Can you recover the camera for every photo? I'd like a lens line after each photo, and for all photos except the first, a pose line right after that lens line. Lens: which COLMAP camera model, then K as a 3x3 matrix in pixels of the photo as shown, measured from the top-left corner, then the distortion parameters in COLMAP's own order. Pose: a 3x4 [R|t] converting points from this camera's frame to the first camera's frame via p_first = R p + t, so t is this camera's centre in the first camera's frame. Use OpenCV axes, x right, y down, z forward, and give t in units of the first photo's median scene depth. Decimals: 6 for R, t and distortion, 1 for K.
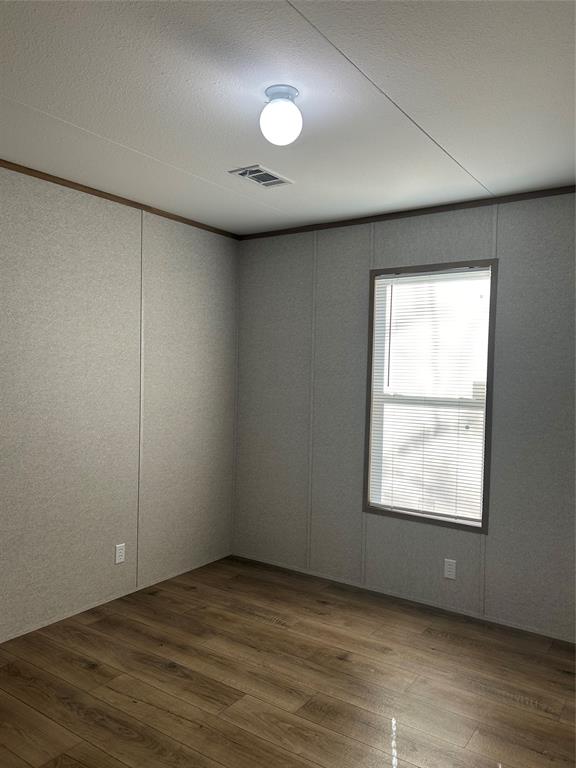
lens RADIAL K [[578.2, 0, 283.5], [0, 578.2, 394.7], [0, 0, 1]] dist [0.073657, -0.073780]
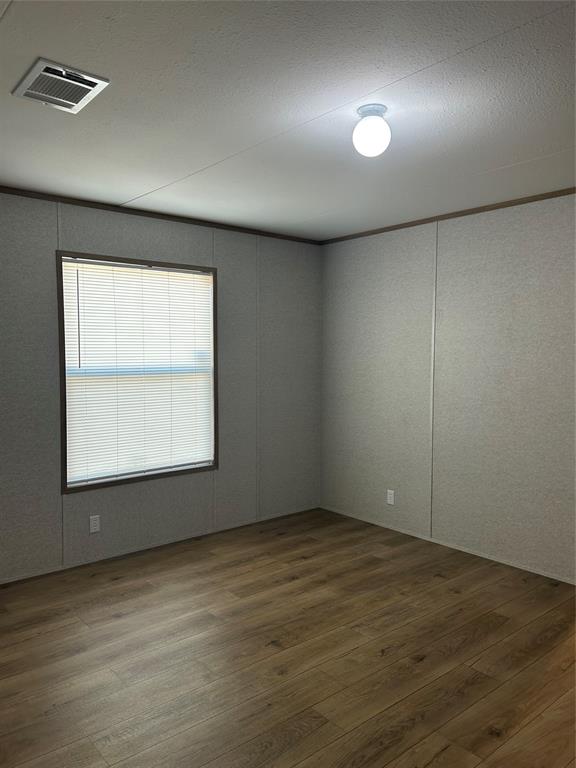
lens RADIAL K [[578.2, 0, 283.5], [0, 578.2, 394.7], [0, 0, 1]] dist [0.073657, -0.073780]
pose [[-0.249376, 0.045864, -0.967320, 0.984677], [-0.047418, 0.997101, 0.059500, -0.026970], [0.967245, 0.060707, -0.246479, 1.173131]]
